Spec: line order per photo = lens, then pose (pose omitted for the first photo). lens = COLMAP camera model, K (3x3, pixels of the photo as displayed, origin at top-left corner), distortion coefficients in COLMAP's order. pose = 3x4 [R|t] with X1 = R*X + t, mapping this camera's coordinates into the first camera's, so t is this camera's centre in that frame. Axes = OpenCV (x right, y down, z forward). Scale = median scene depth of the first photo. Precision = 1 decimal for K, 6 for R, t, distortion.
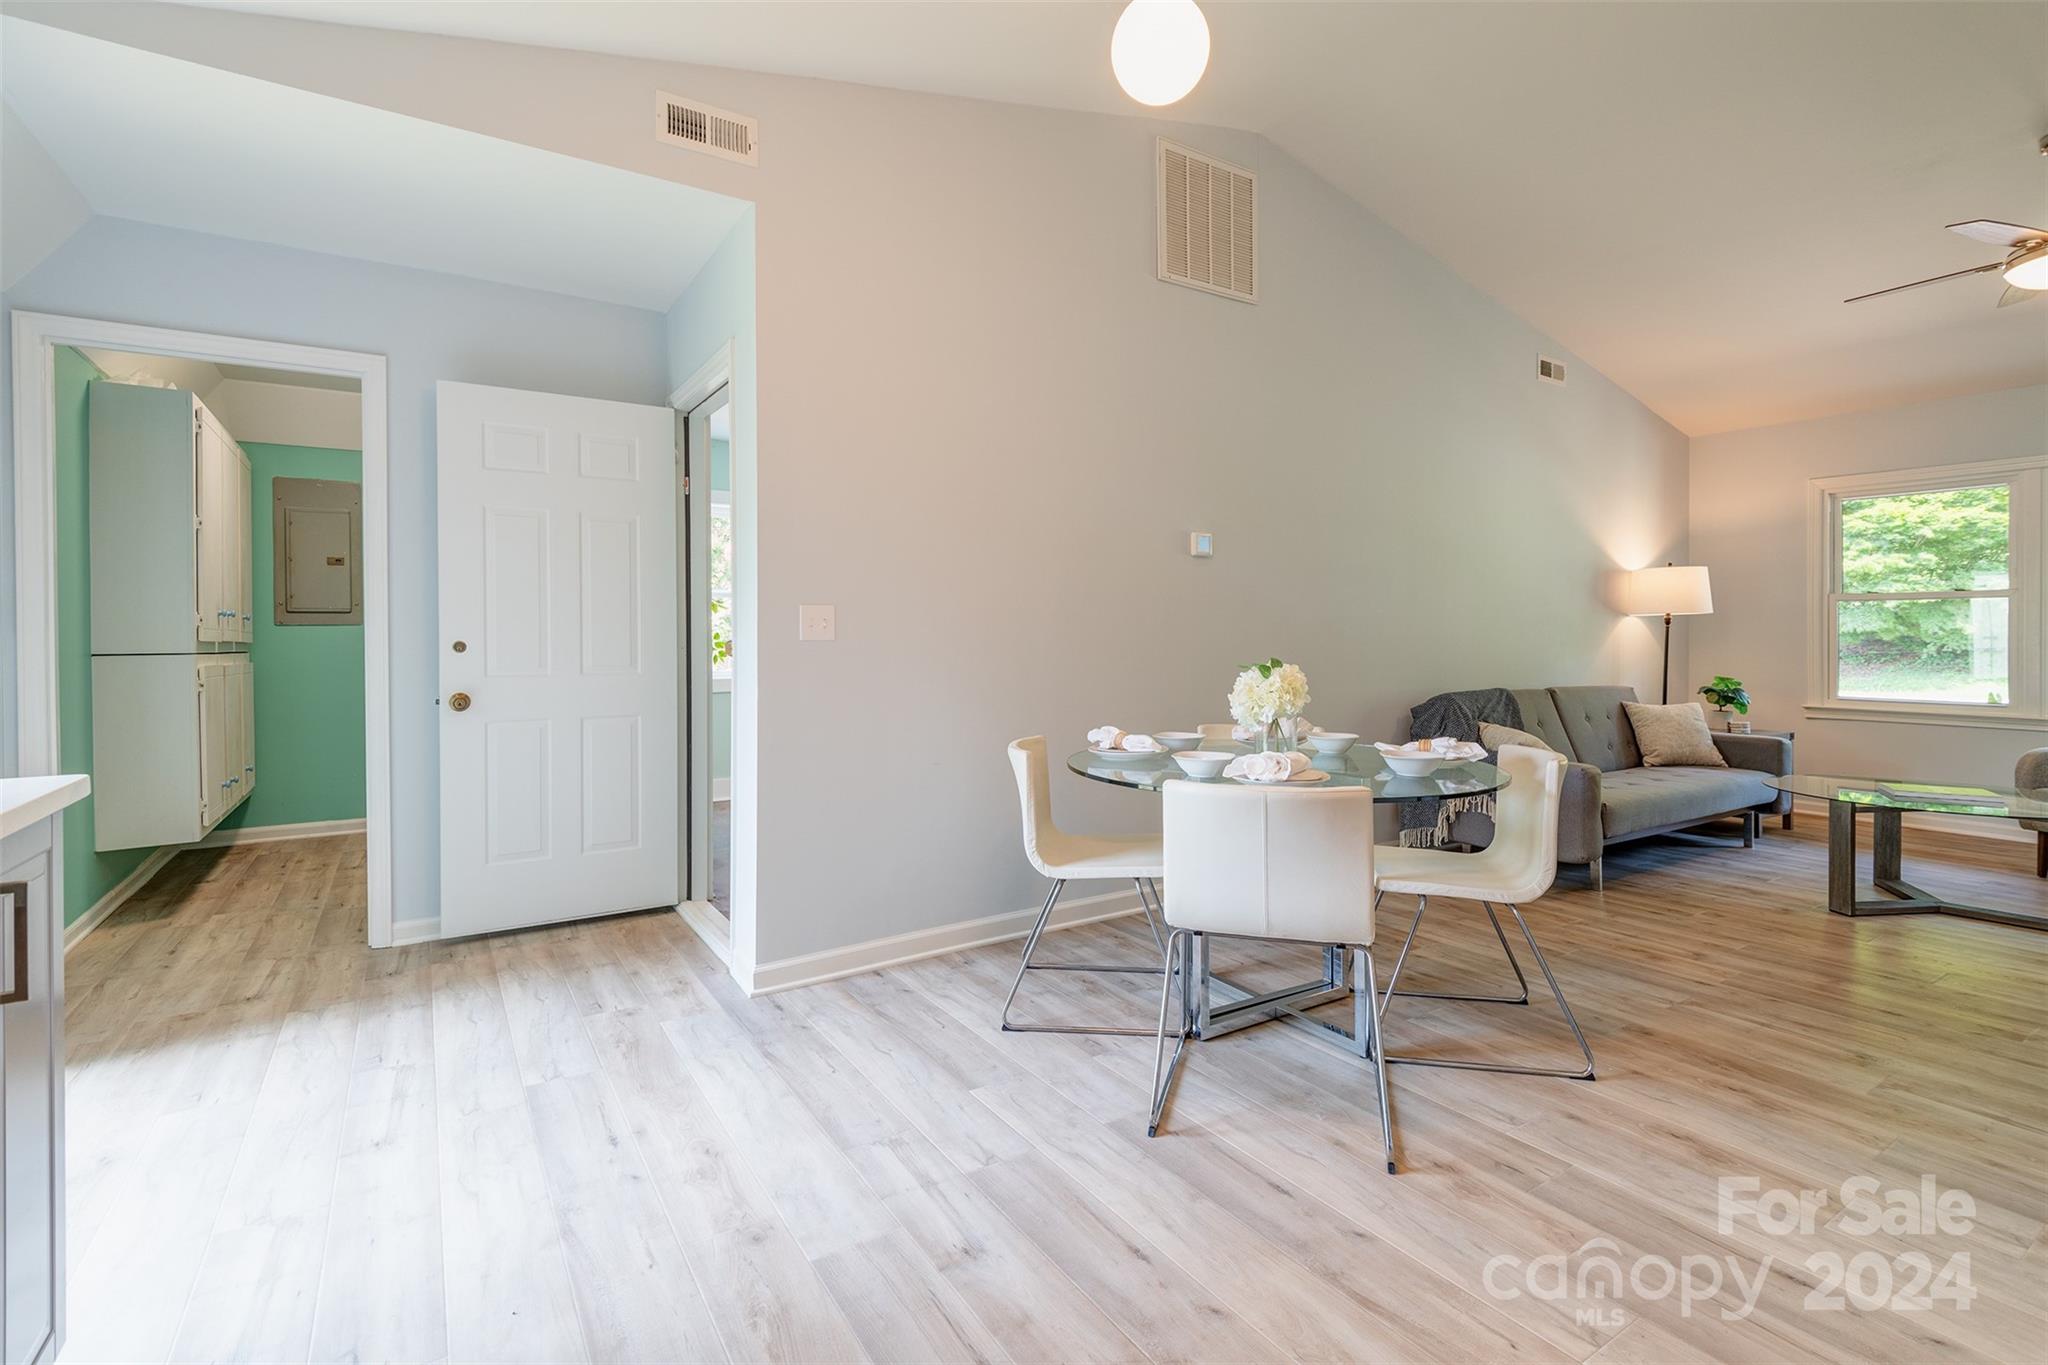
lens RADIAL K [[946.5, 0, 1010.0], [0, 946.5, 635.0], [0, 0, 1]] dist [0.023004, -0.009342]
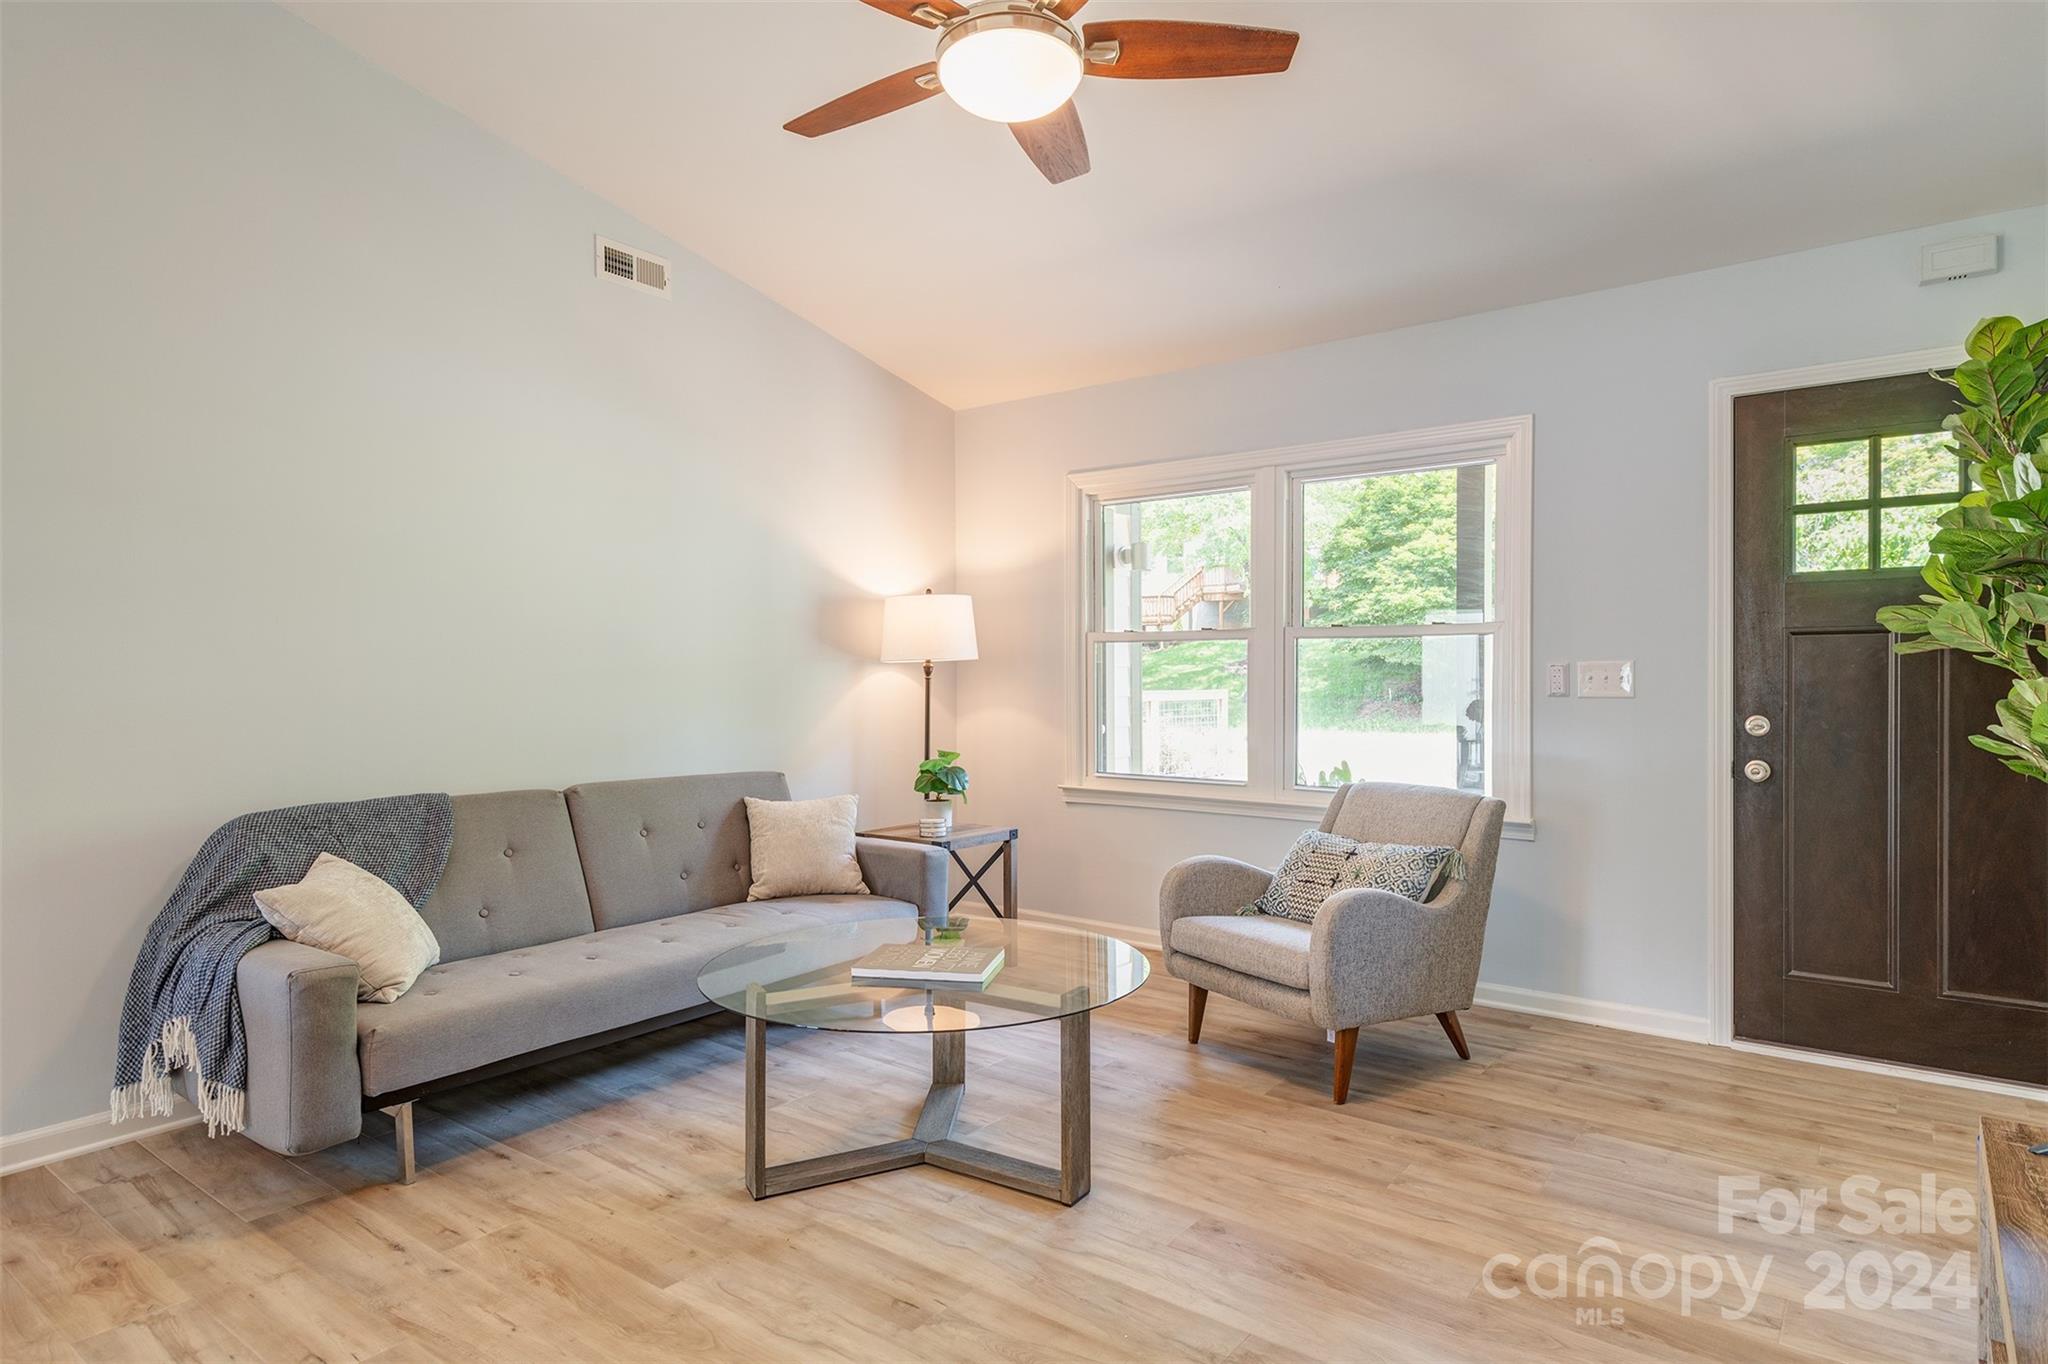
lens RADIAL K [[1165.8, 0, 1017.3], [0, 1165.8, 664.7], [0, 0, 1]] dist [0.036511, 0.000231]
pose [[0.942197, -0.004166, 0.335032, 0.884530], [0.006992, 0.999949, -0.007229, -0.021242], [-0.334985, 0.009154, 0.942179, 0.315849]]
